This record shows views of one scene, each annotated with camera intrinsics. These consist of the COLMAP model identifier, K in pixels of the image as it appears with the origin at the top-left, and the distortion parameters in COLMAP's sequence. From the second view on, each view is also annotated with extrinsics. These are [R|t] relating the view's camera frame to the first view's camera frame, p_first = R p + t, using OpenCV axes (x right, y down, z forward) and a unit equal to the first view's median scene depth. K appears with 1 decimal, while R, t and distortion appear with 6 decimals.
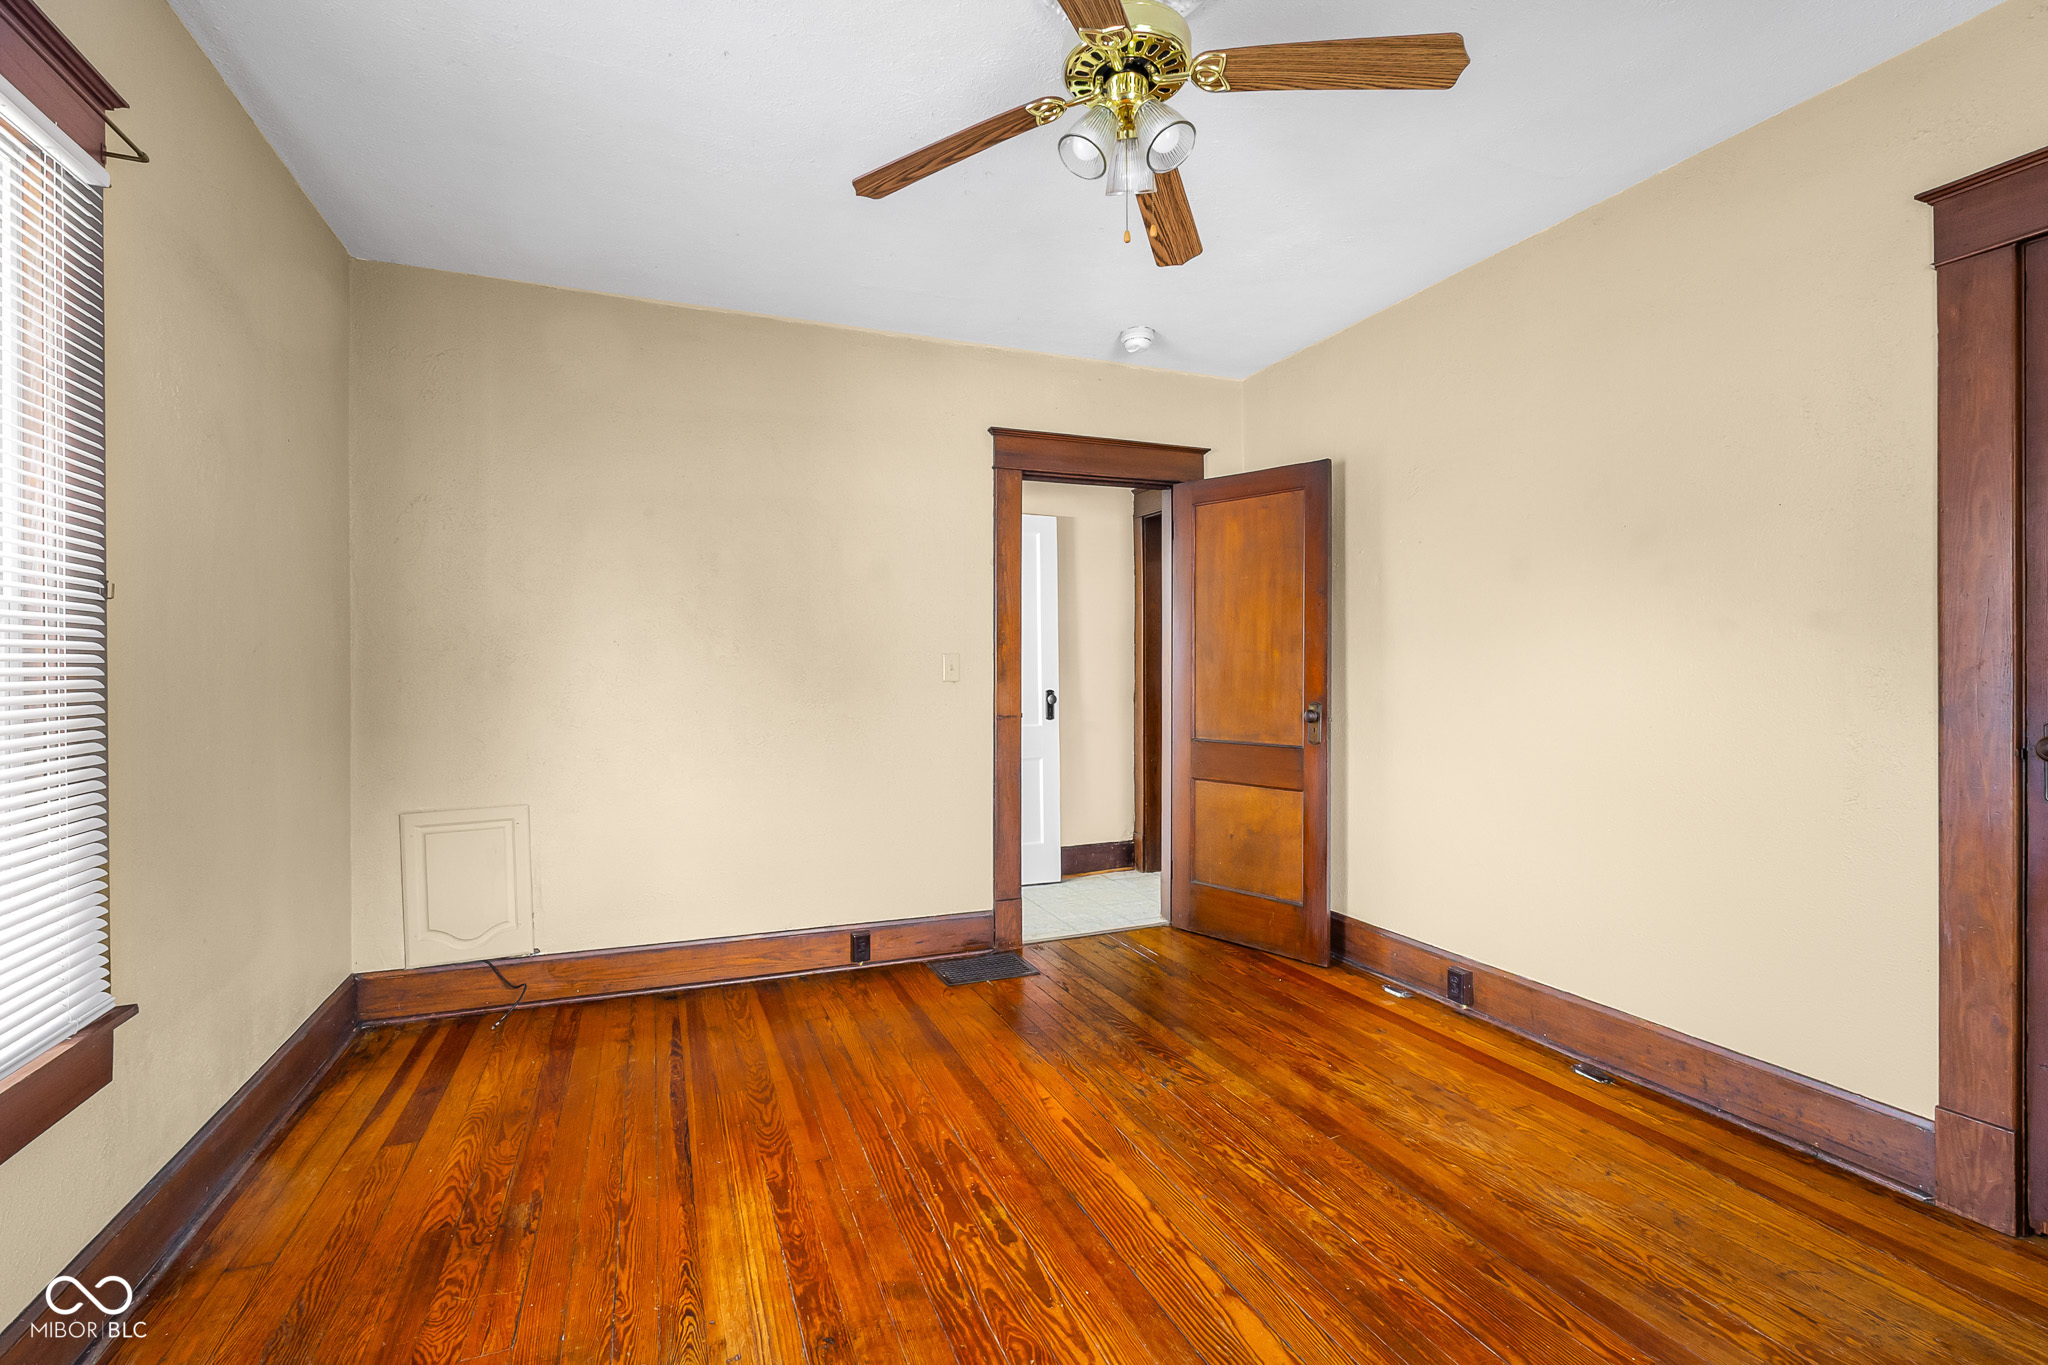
lens RADIAL K [[916.8, 0, 1025.4], [0, 916.8, 672.9], [0, 0, 1]] dist [0.001373, 0.000356]
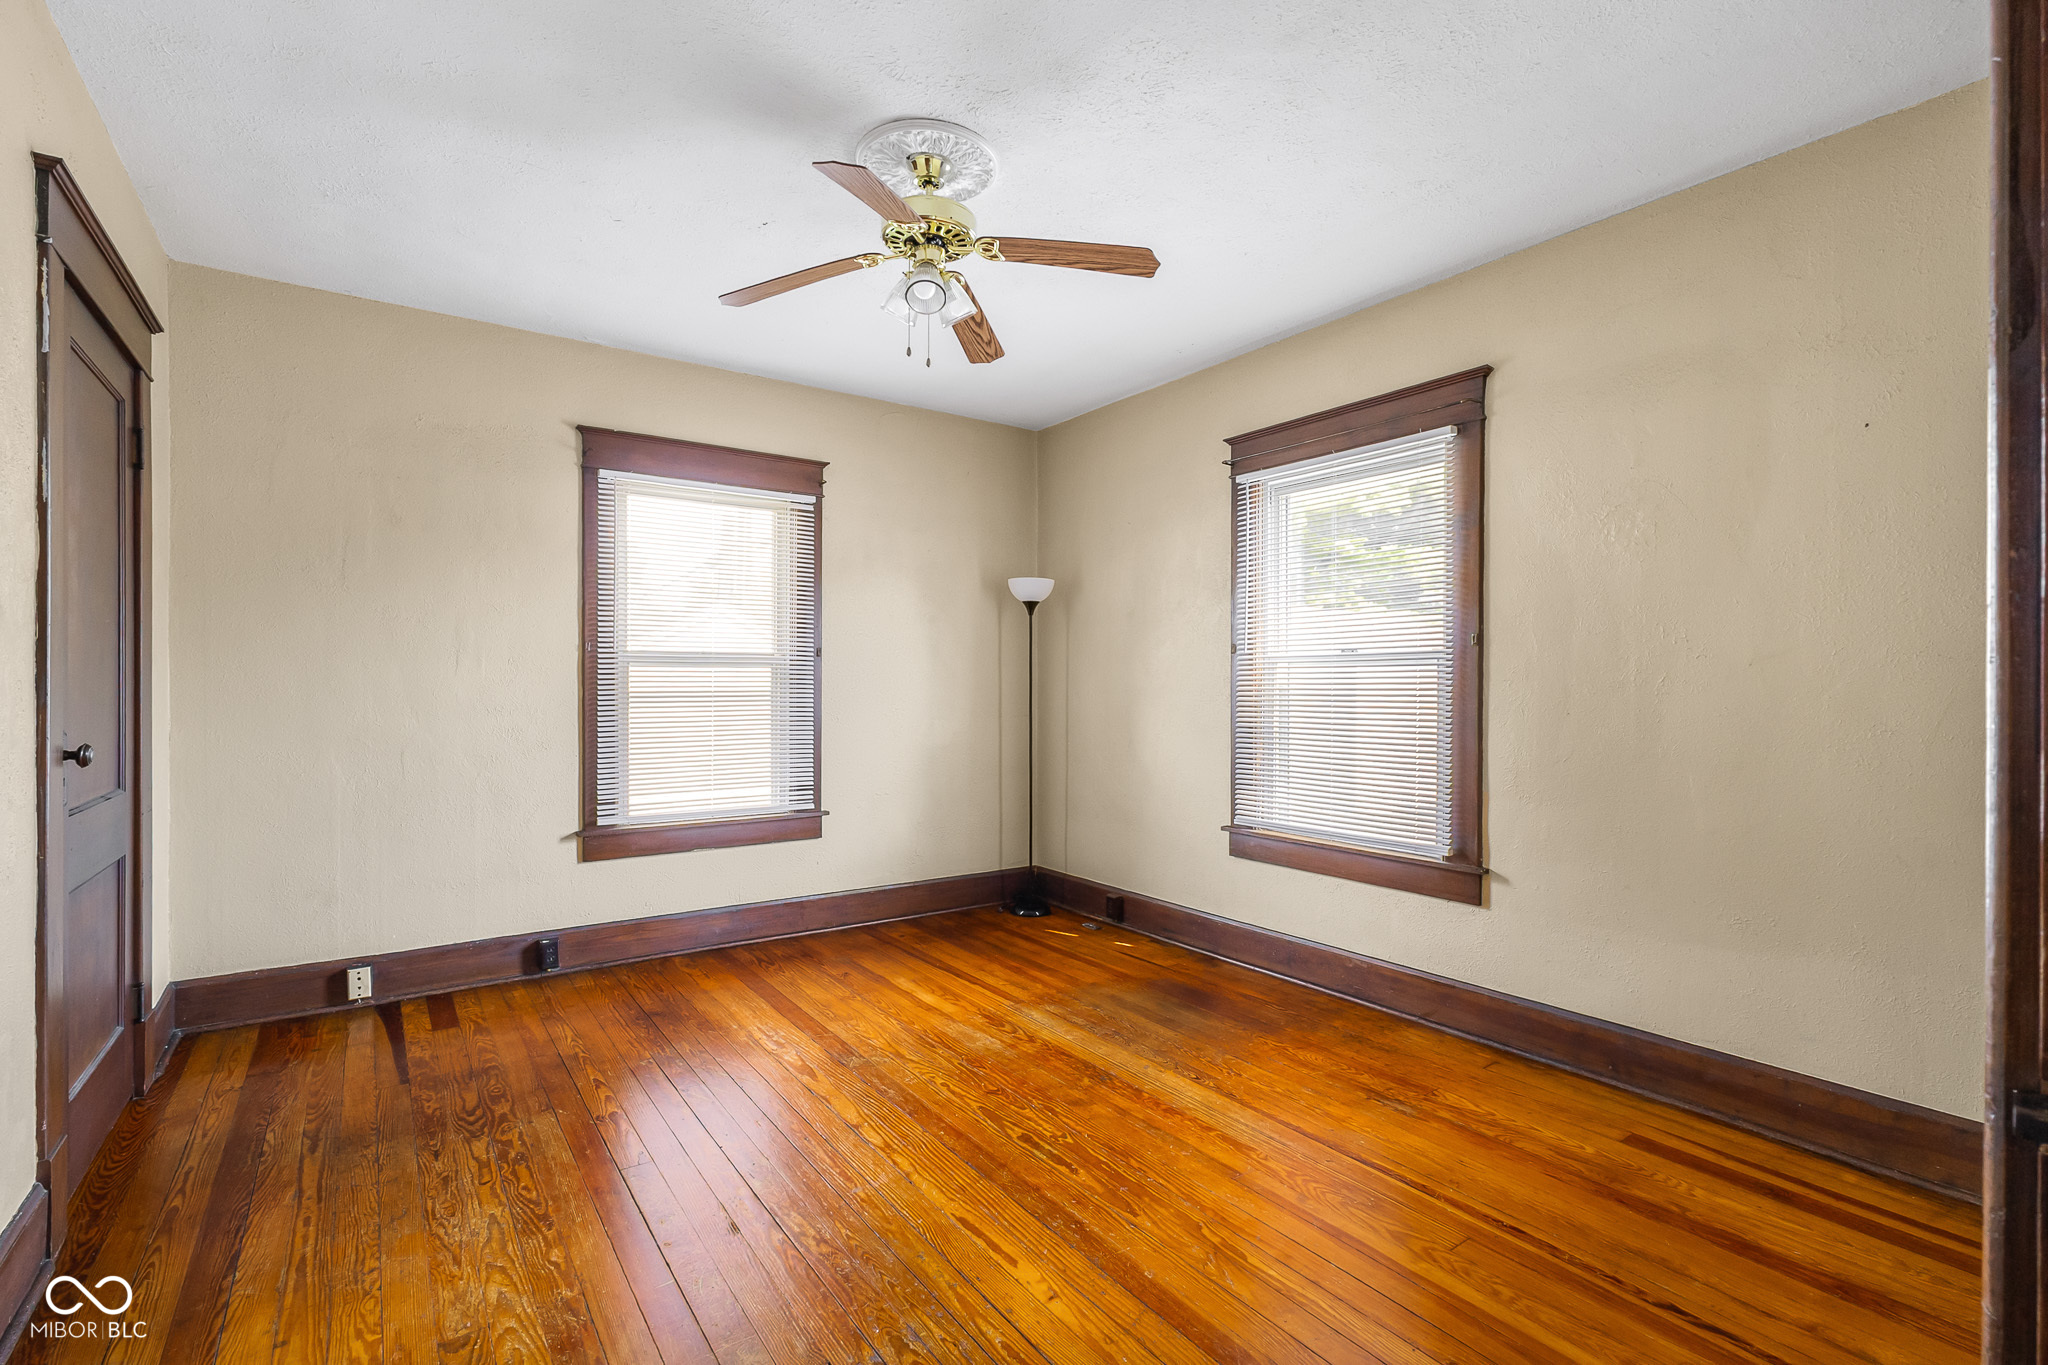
lens RADIAL K [[911.4, 0, 1024.0], [0, 911.4, 682.5], [0, 0, 1]] dist [-0.001137, 0.000305]
pose [[-0.973769, 0.000005, -0.227537, 0.226636], [-0.000181, 1.000000, 0.000797, -0.004919], [0.227537, 0.000817, -0.973769, 1.888274]]
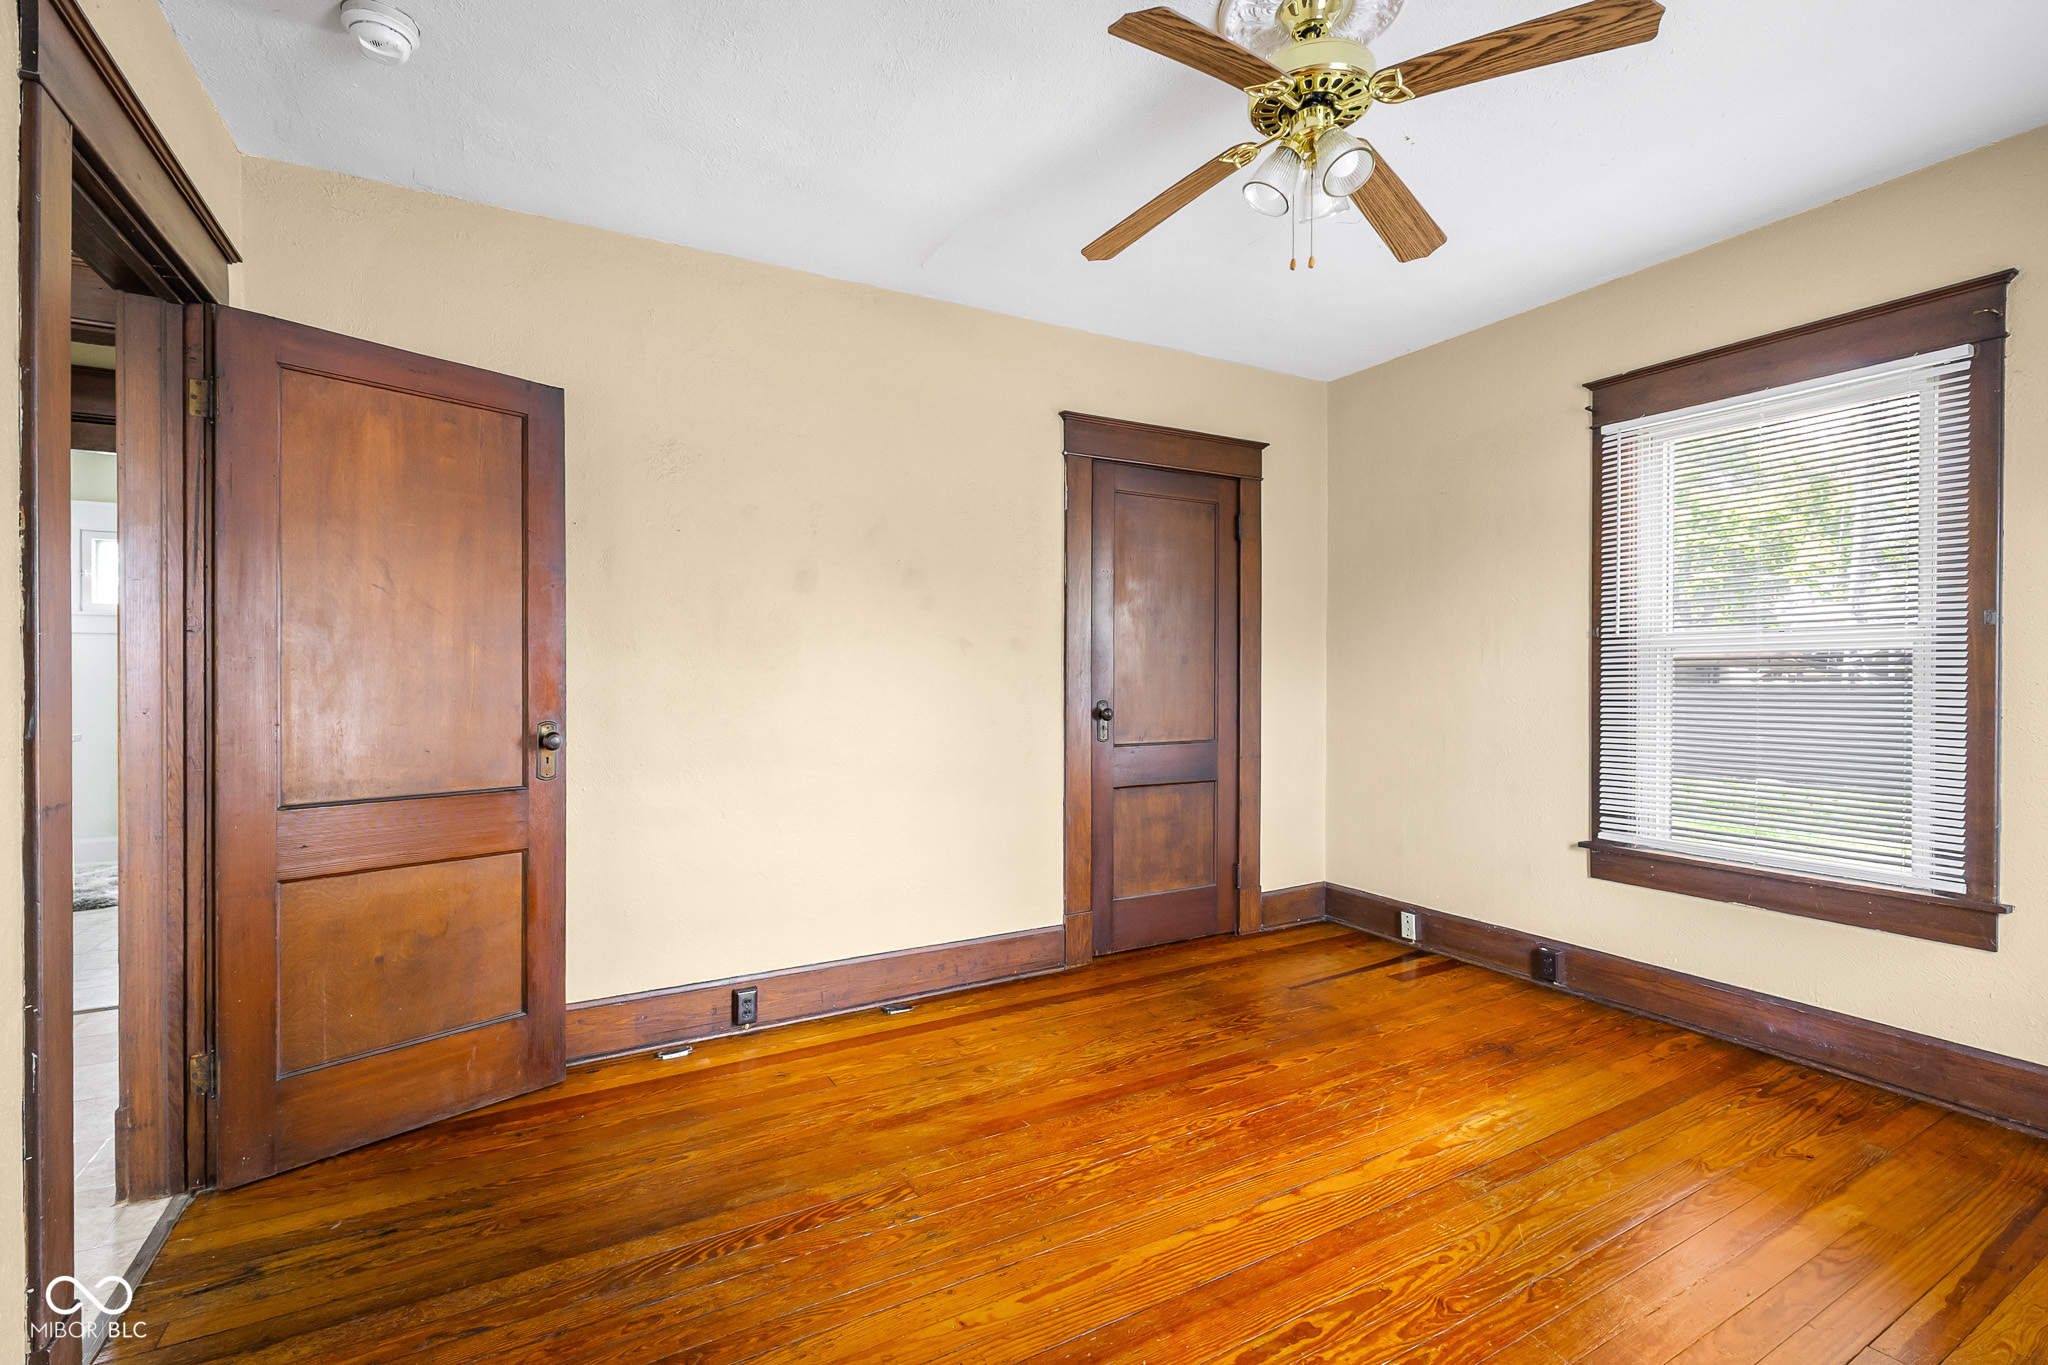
lens RADIAL K [[911.4, 0, 1024.0], [0, 911.4, 682.5], [0, 0, 1]] dist [-0.001137, 0.000305]
pose [[-0.126357, -0.004566, 0.991974, -0.715962], [0.003945, 0.999979, 0.005105, -0.001644], [-0.991977, 0.004558, -0.126336, 1.174154]]
